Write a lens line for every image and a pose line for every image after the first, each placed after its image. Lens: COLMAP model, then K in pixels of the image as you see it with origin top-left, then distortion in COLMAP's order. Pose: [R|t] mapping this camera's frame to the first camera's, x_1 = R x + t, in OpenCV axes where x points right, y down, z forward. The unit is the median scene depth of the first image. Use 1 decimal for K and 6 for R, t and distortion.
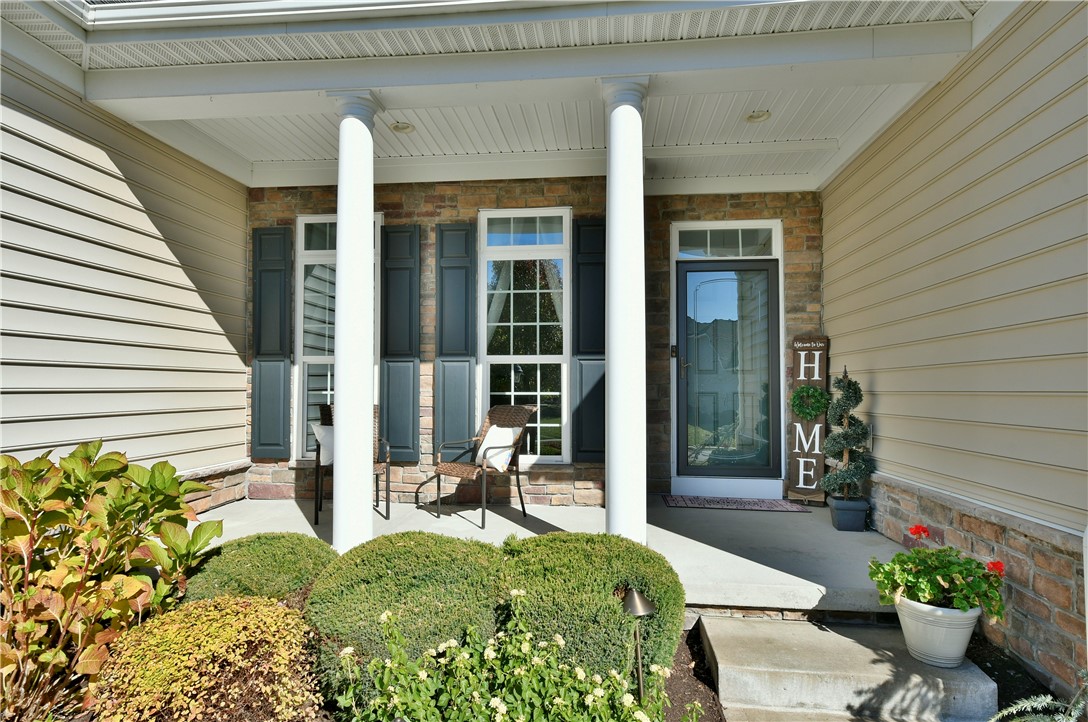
lens RADIAL K [[637.8, 0, 541.2], [0, 637.8, 362.3], [0, 0, 1]] dist [0.003764, 0.000233]
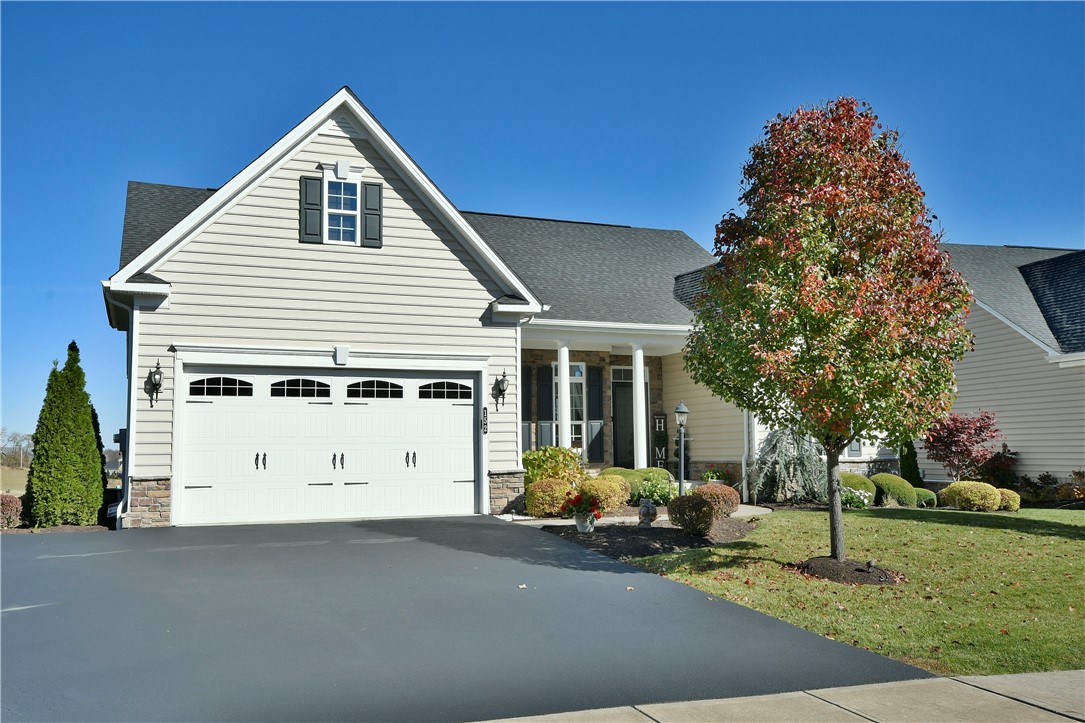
lens RADIAL K [[938.7, 0, 542.5], [0, 938.7, 361.8], [0, 0, 1]] dist [-0.002369, -0.000101]
pose [[0.876447, 0.035075, 0.480219, -1.847267], [-0.001389, 0.997523, -0.070323, 0.017879], [-0.481497, 0.060967, 0.874325, -2.130813]]
